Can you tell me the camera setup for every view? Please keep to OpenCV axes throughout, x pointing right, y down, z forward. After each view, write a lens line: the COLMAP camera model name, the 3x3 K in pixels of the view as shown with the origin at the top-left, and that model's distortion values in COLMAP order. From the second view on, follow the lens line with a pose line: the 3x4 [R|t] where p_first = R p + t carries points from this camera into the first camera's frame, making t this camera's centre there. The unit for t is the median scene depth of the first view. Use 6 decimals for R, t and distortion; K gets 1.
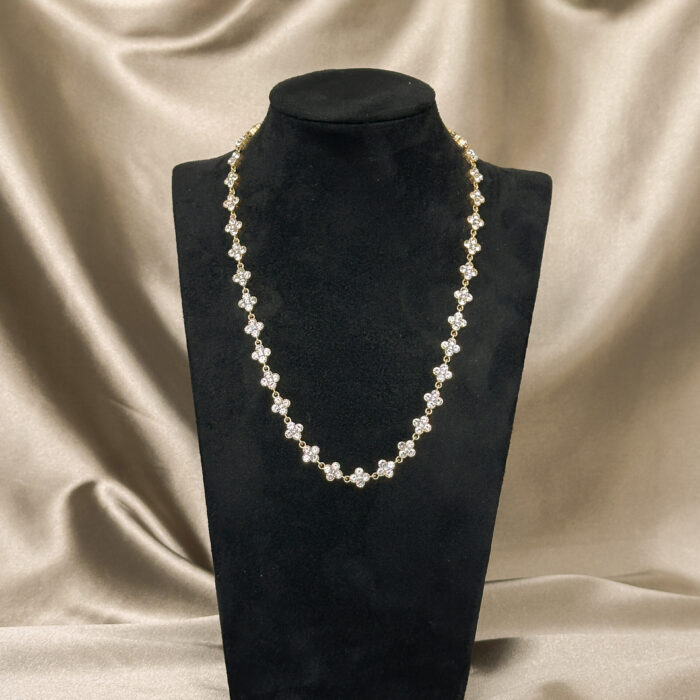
lens RADIAL K [[1474.7, 0, 348.0], [0, 1474.7, 346.3], [0, 0, 1]] dist [0.169576, 0.000000]
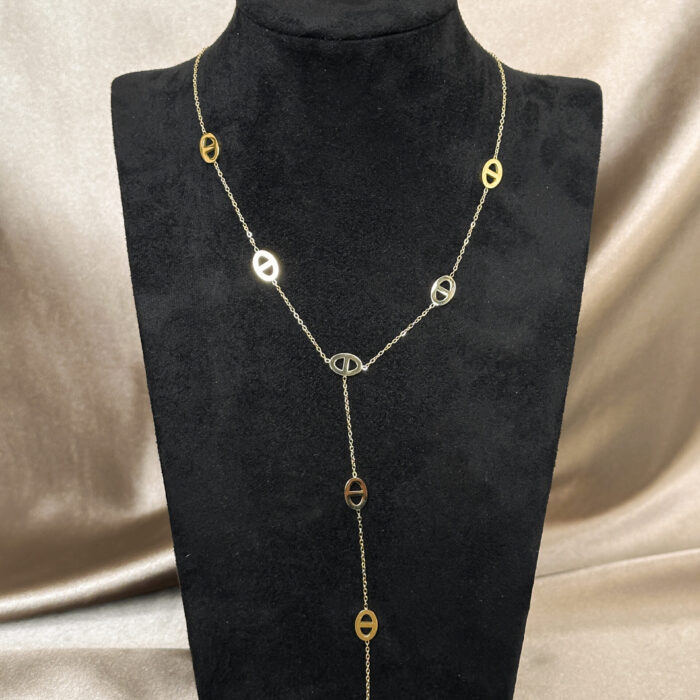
lens RADIAL K [[1474.7, 0, 349.5], [0, 1474.7, 359.4], [0, 0, 1]] dist [0.169576, 0.000000]
pose [[0.999249, -0.022820, 0.031320, -0.023949], [0.017599, 0.987305, 0.157858, -0.107039], [-0.034524, -0.157188, 0.986965, 0.229175]]
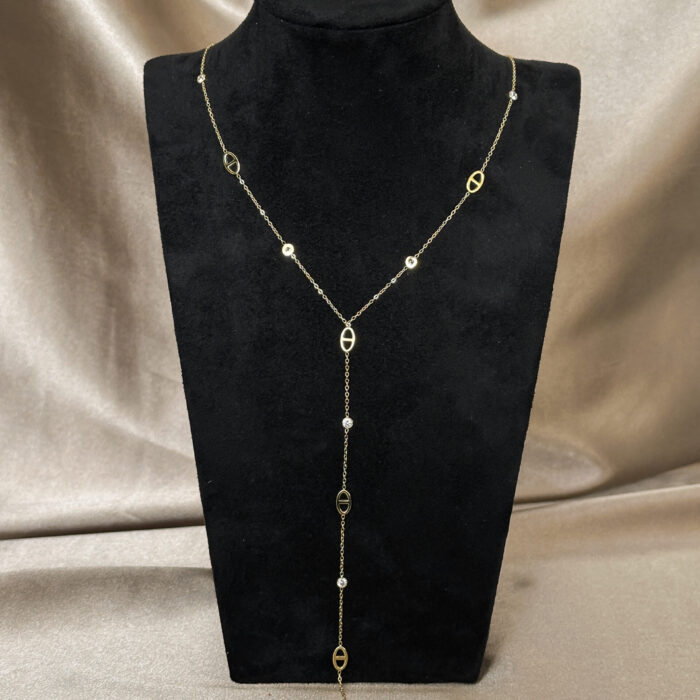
lens RADIAL K [[1474.7, 0, 351.1], [0, 1474.7, 361.8], [0, 0, 1]] dist [0.169576, 0.000000]
pose [[0.999800, -0.014761, 0.013493, -0.012720], [0.012125, 0.983947, 0.178046, -0.112202], [-0.015905, -0.177847, 0.983930, 0.122023]]
